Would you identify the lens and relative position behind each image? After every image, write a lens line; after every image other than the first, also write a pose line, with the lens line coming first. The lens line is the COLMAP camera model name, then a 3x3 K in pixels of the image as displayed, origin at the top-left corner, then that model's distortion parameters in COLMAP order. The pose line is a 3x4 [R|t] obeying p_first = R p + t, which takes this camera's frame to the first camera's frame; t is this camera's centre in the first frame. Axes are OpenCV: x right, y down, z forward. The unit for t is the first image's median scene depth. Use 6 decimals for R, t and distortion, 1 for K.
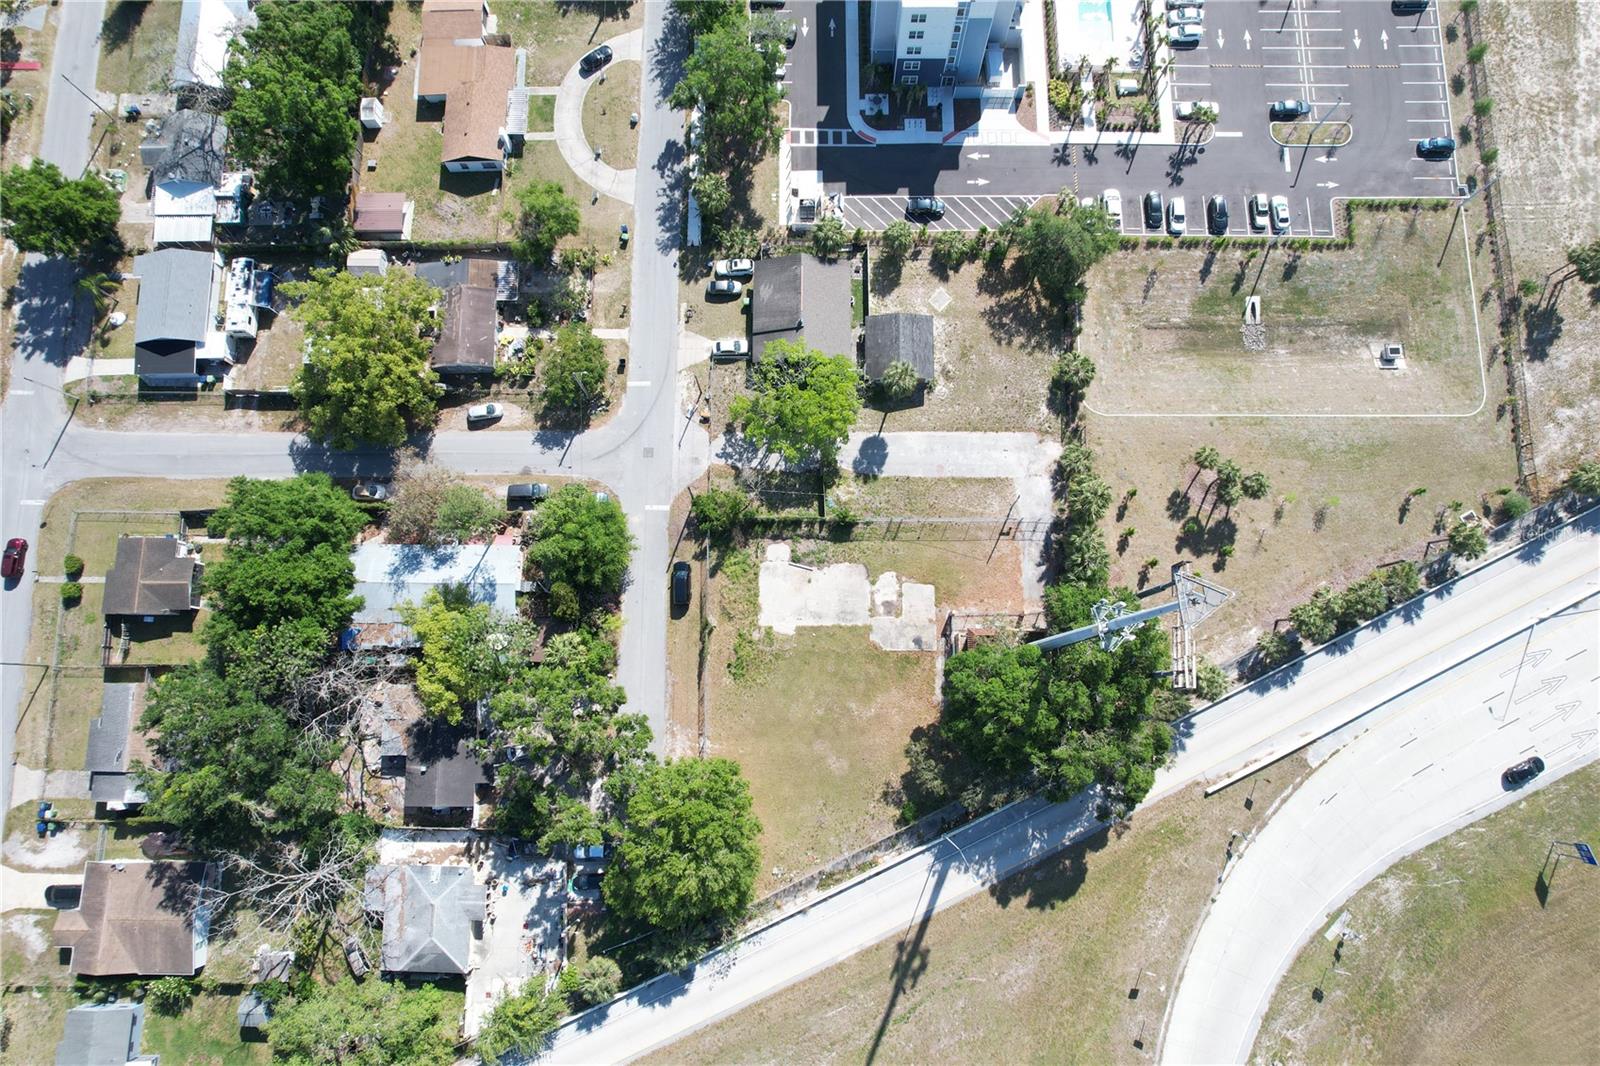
lens RADIAL K [[1023.6, 0, 807.8], [0, 1023.6, 540.6], [0, 0, 1]] dist [-0.078239, 0.070274]
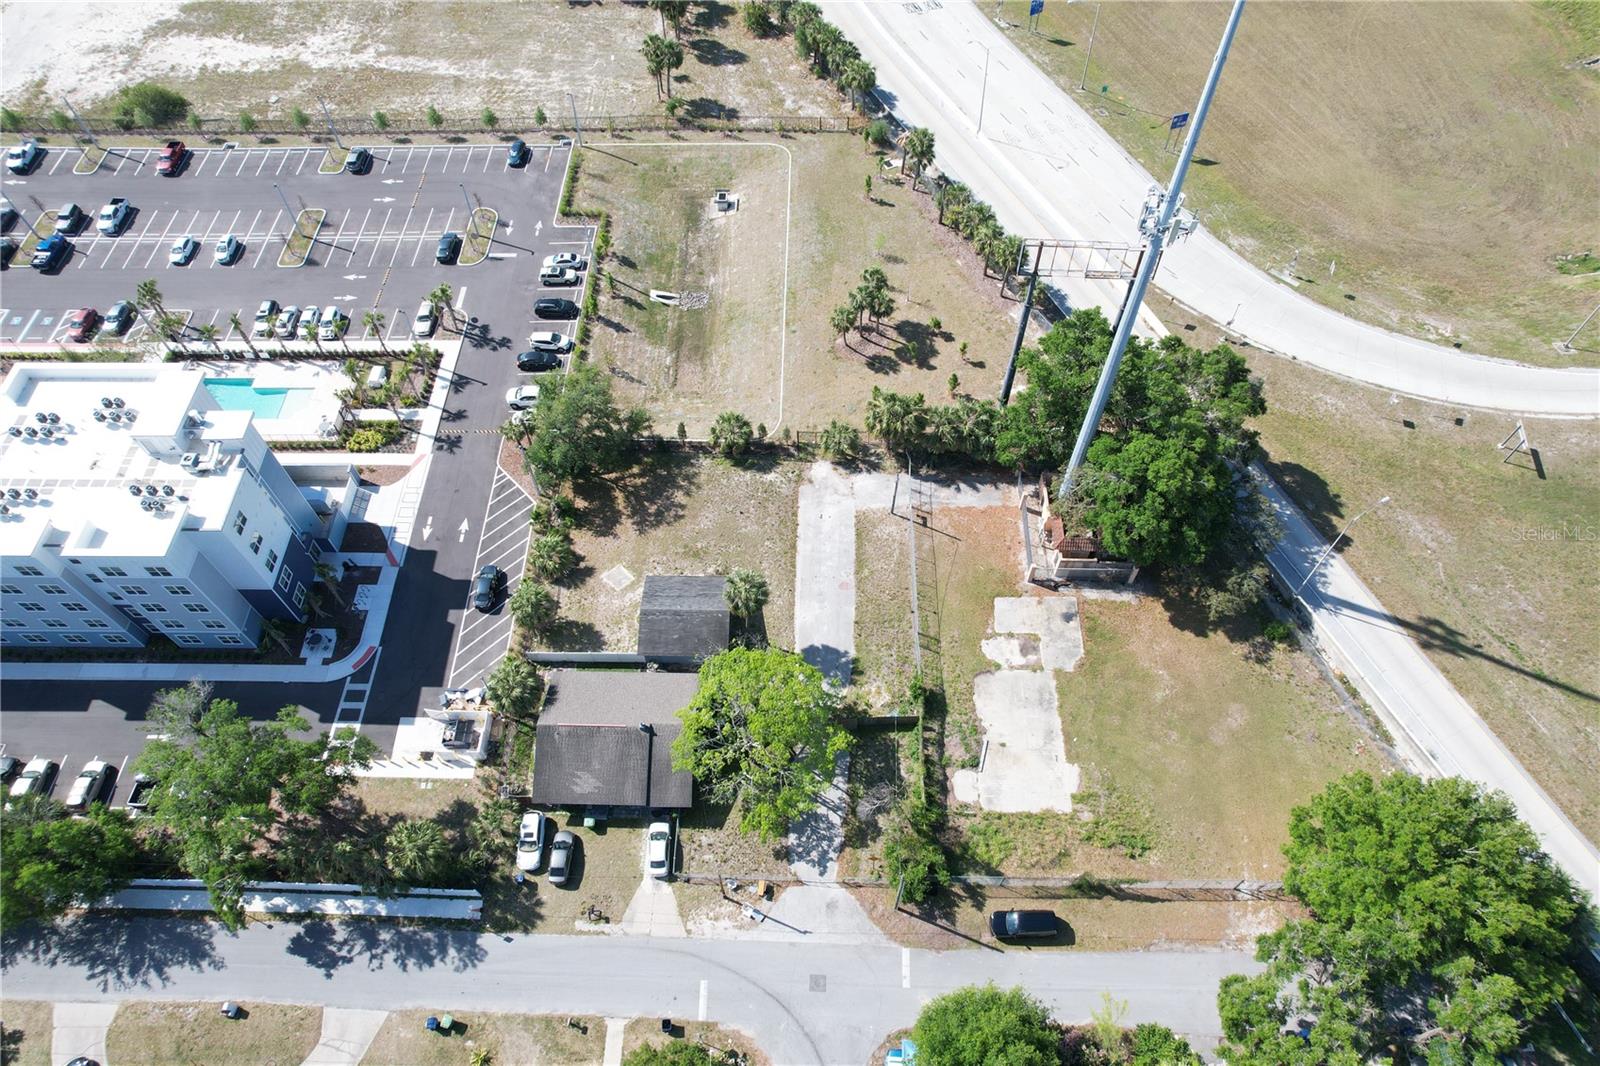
lens RADIAL K [[1023.6, 0, 807.8], [0, 1023.6, 540.6], [0, 0, 1]] dist [-0.078239, 0.070274]
pose [[0.015981, -0.830436, 0.556885, -0.276912], [0.986103, 0.105203, 0.128582, -0.200779], [-0.165366, 0.547091, 0.820577, 0.337051]]
